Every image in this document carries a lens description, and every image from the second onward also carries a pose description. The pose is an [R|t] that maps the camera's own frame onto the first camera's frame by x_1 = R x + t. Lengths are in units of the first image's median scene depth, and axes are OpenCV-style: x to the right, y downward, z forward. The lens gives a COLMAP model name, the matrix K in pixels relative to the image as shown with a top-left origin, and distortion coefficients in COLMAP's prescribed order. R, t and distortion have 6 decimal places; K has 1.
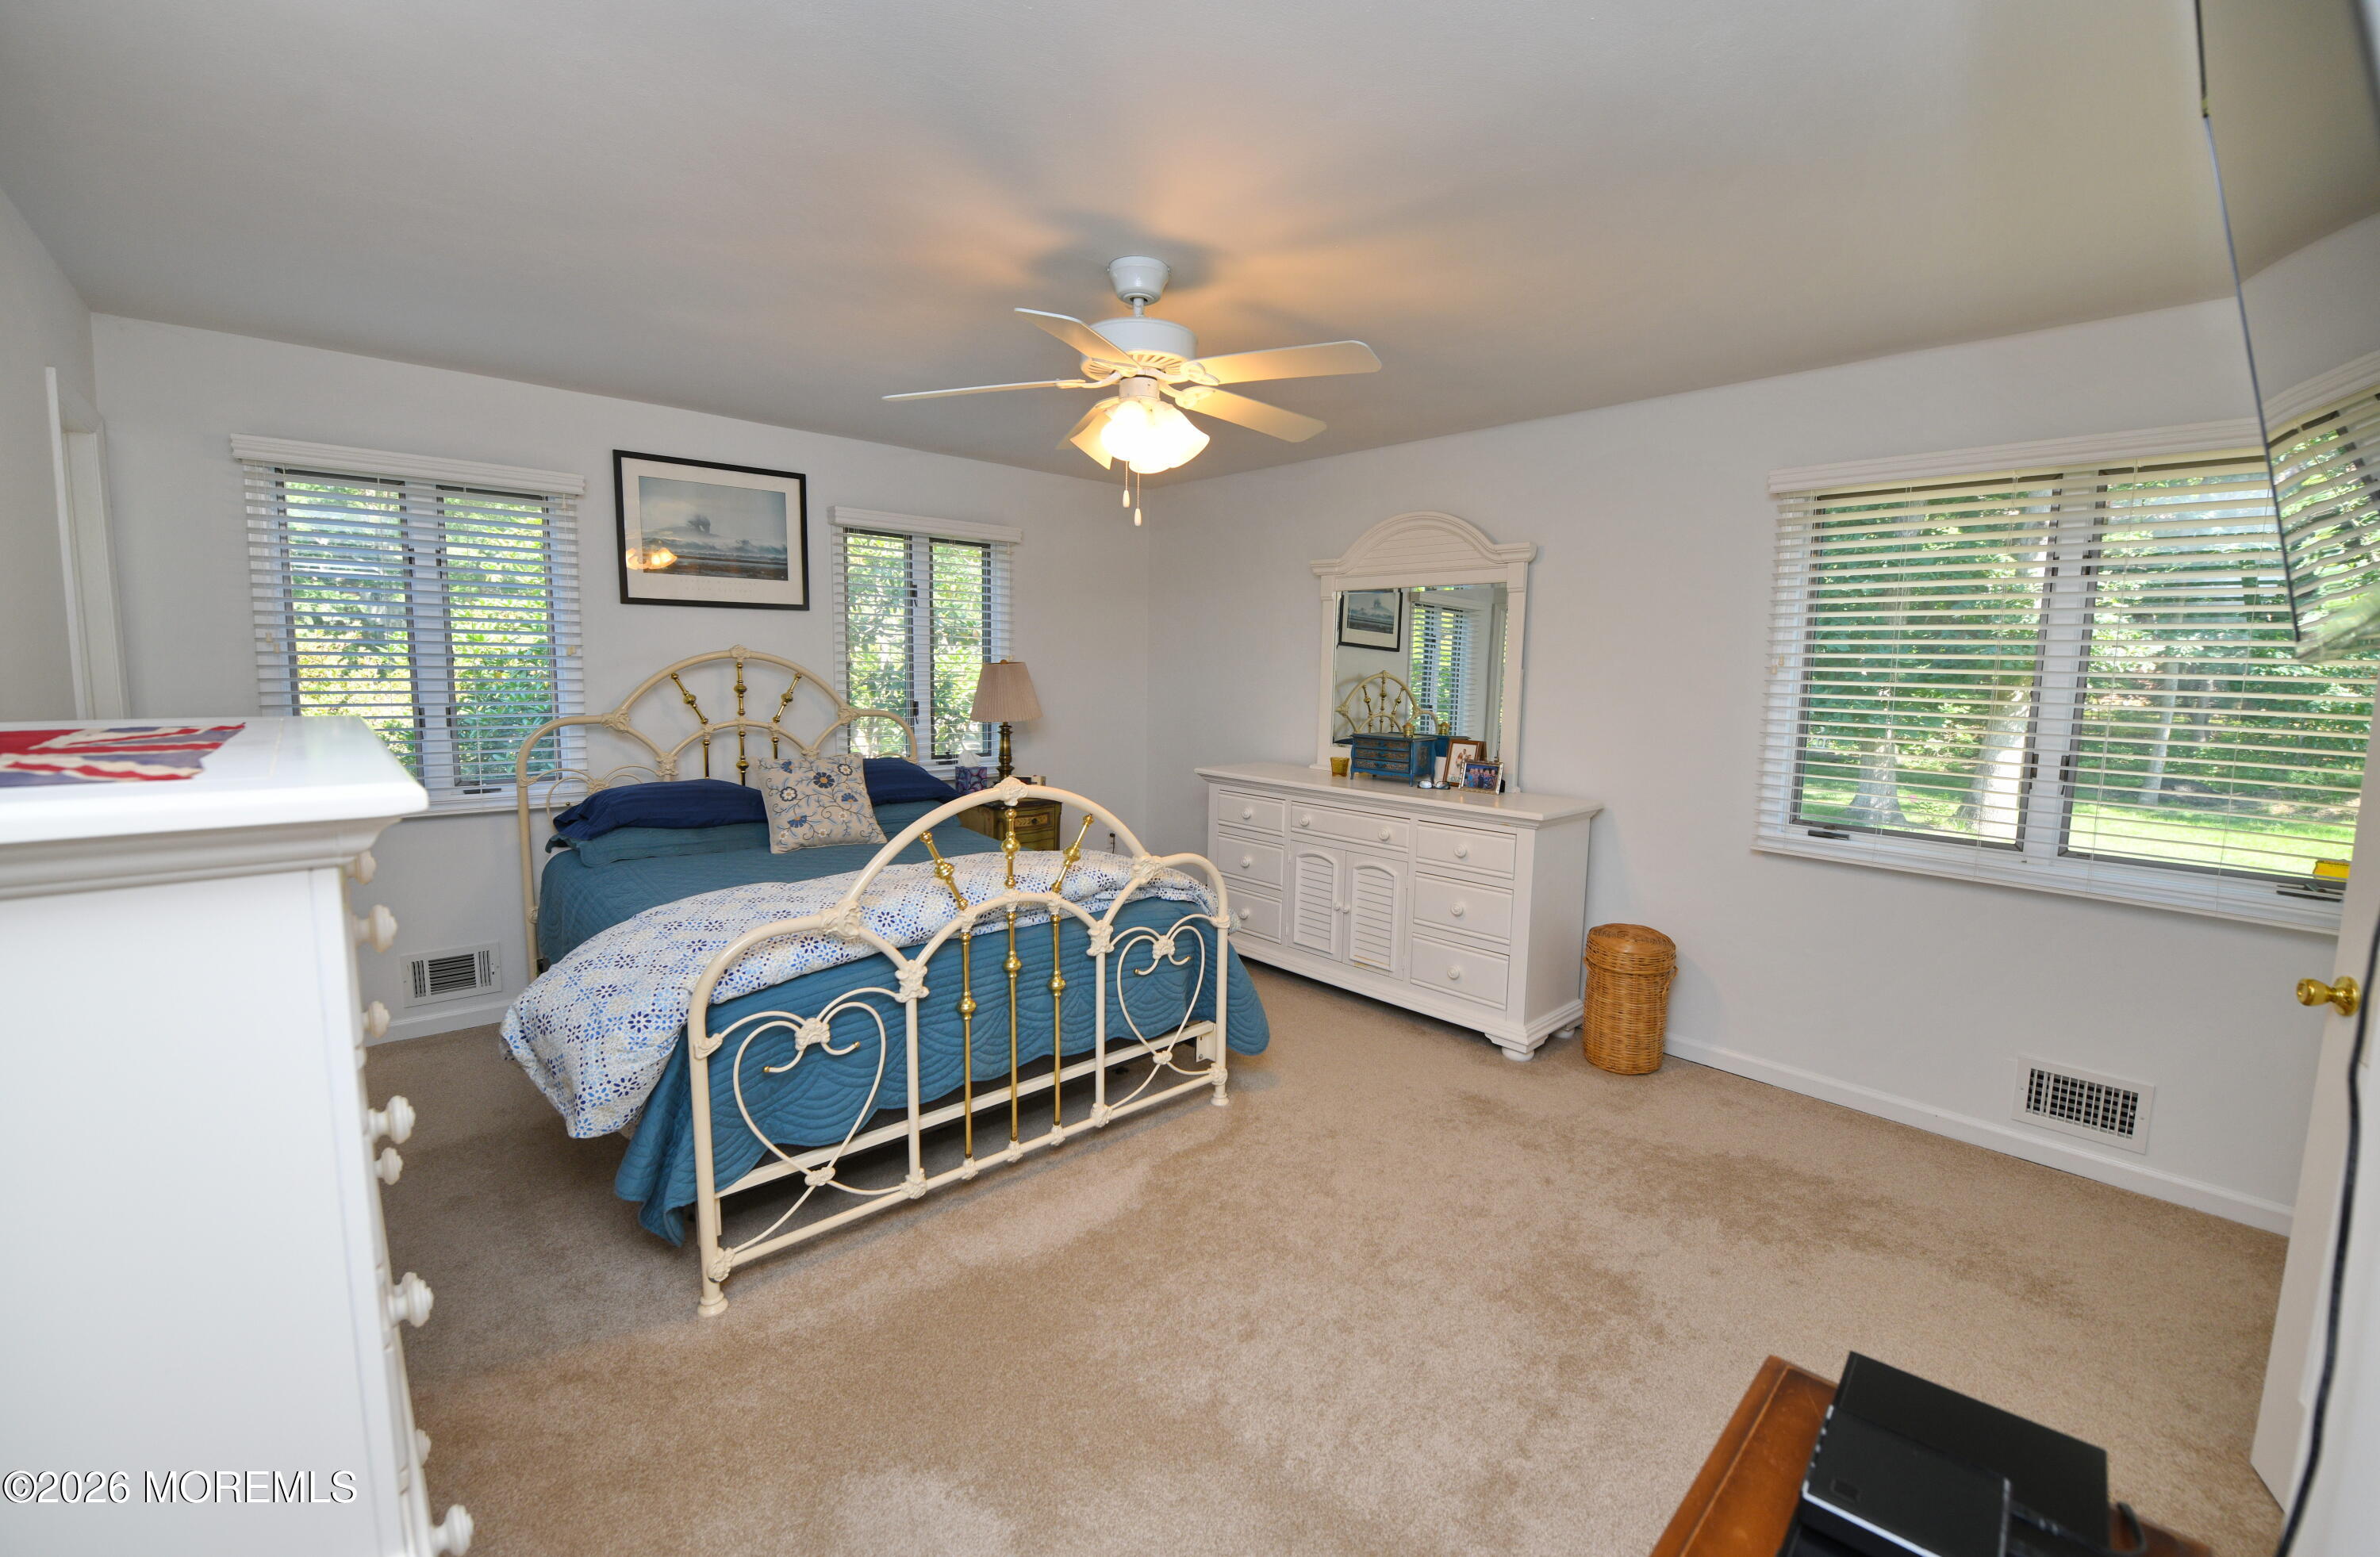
lens RADIAL K [[960.8, 0, 1197.0], [0, 960.8, 775.6], [0, 0, 1]] dist [-0.015784, -0.000218]
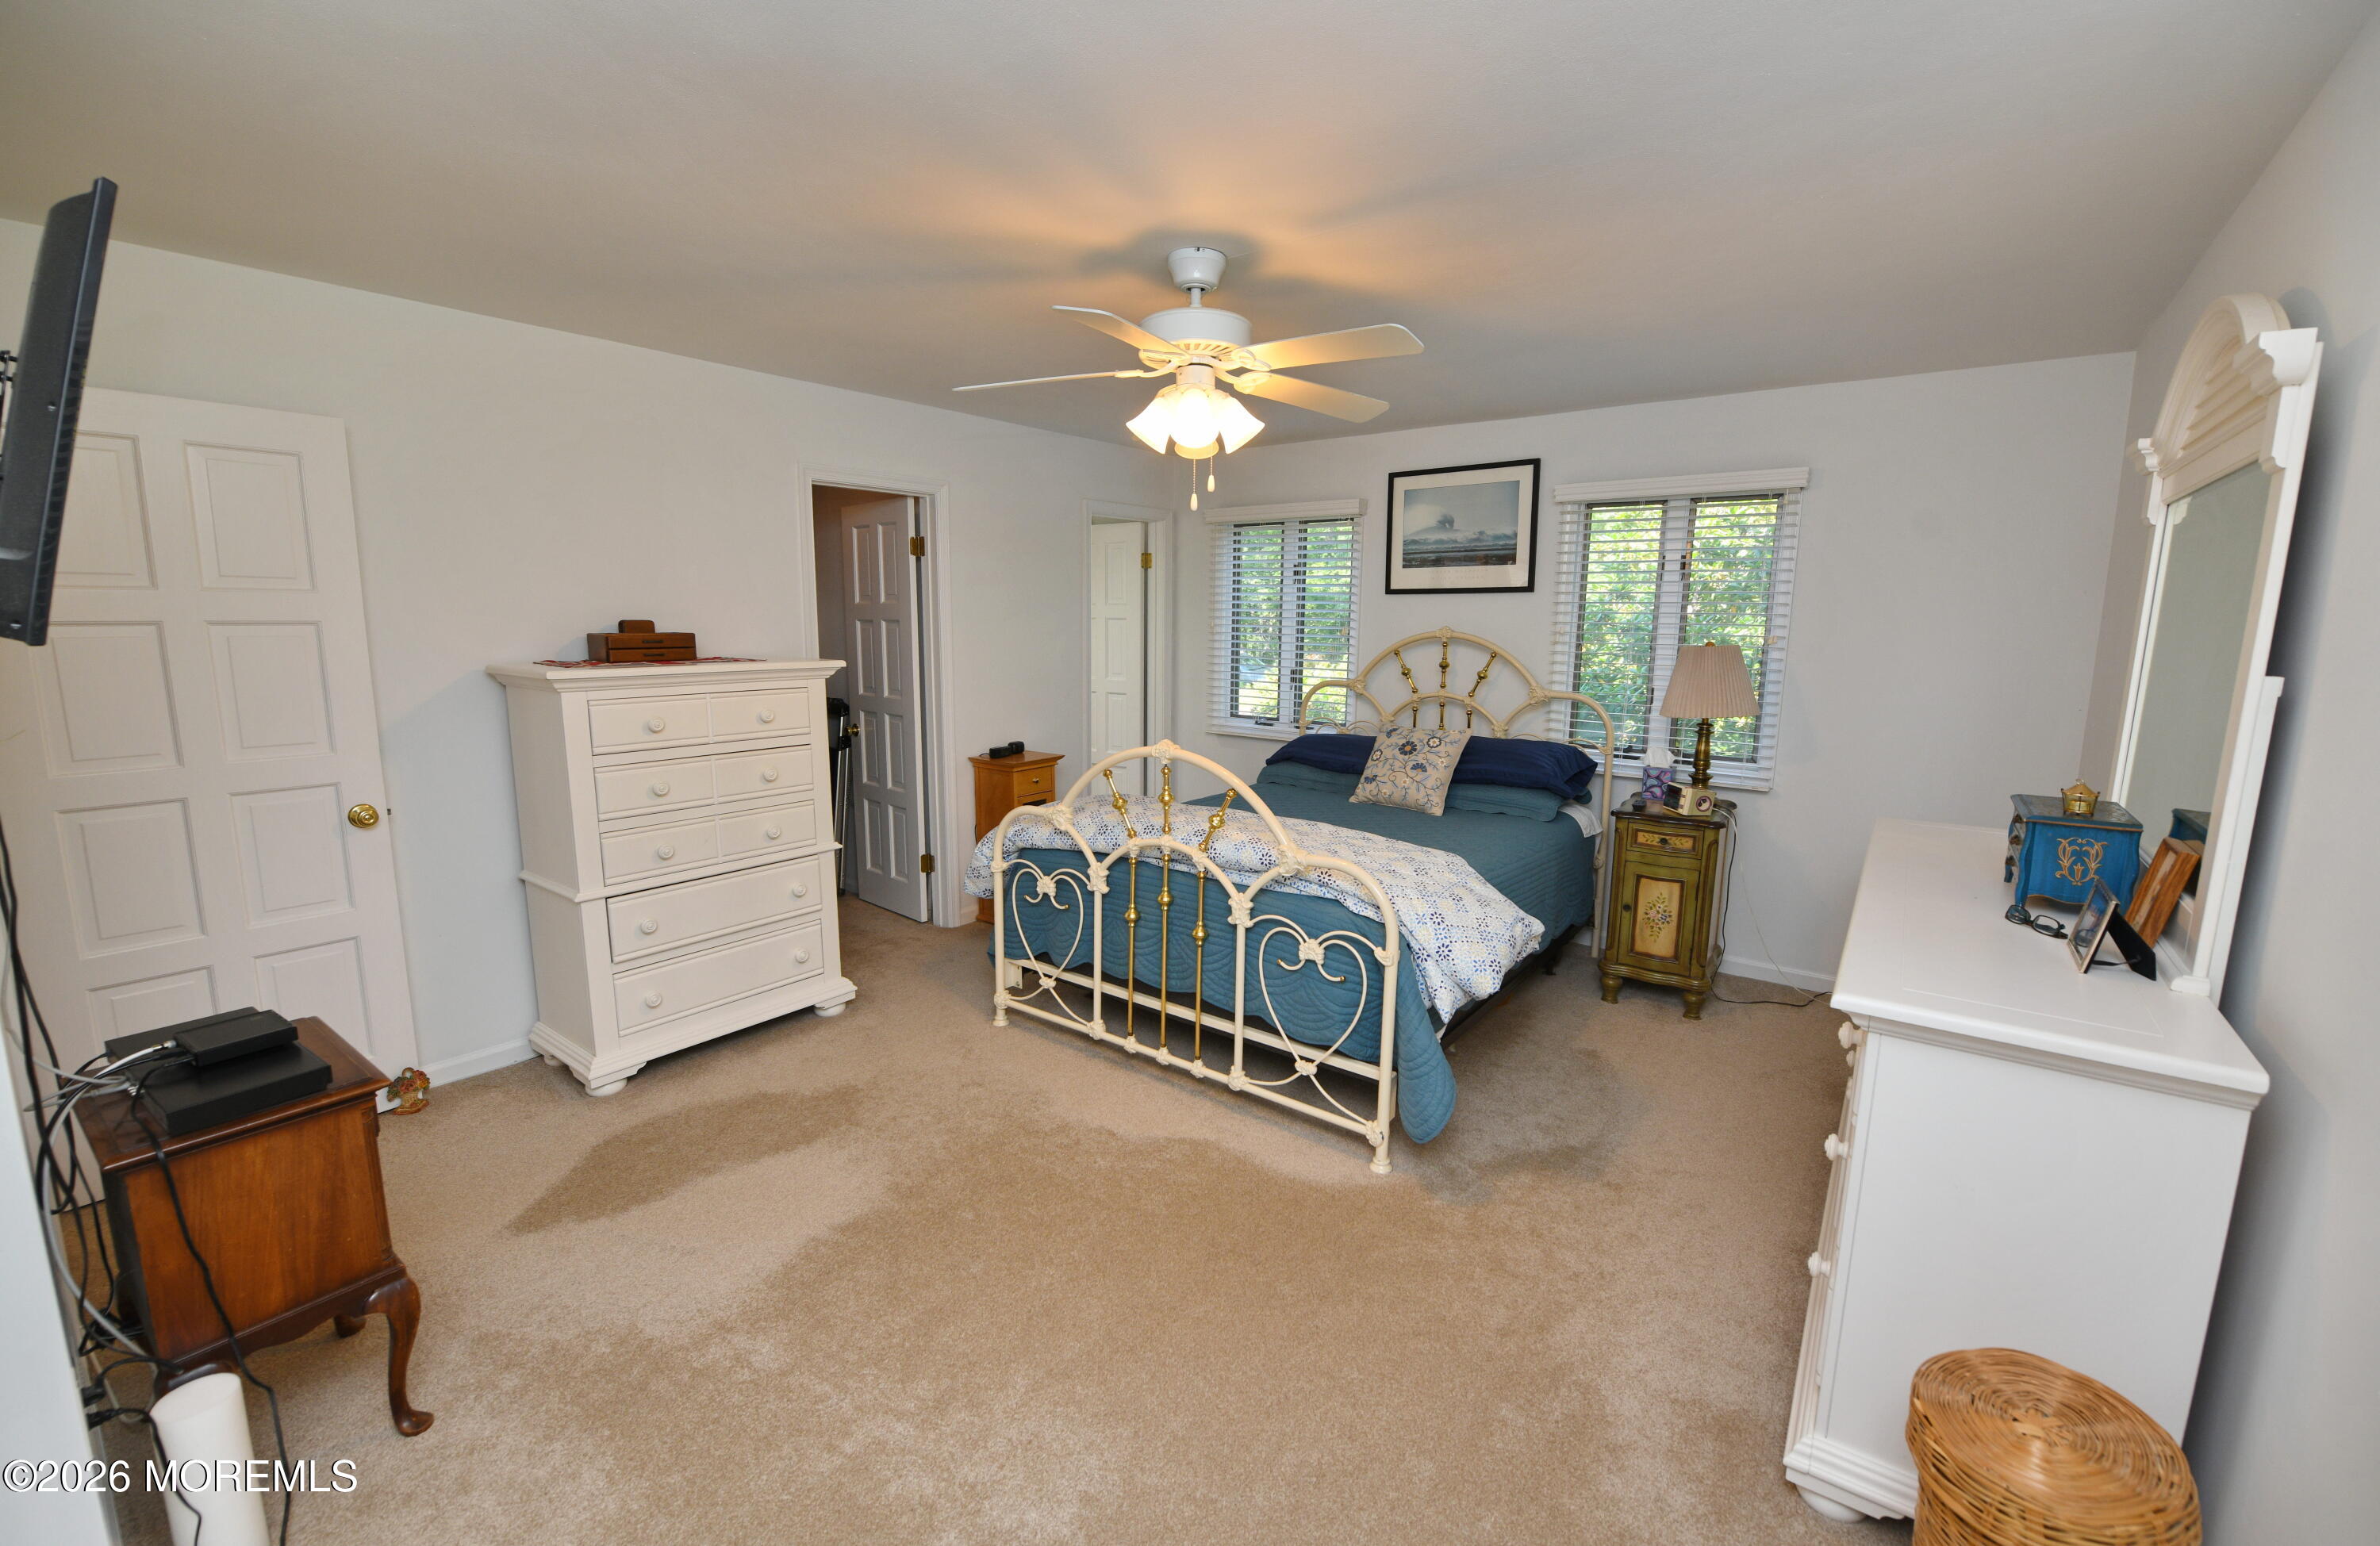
lens RADIAL K [[952.8, 0, 1196.3], [0, 952.8, 771.7], [0, 0, 1]] dist [-0.016064, -0.000506]
pose [[0.180482, 0.142218, -0.973242, 0.842871], [-0.123088, 0.984978, 0.121107, -0.094035], [0.975846, 0.097937, 0.195276, 0.716845]]
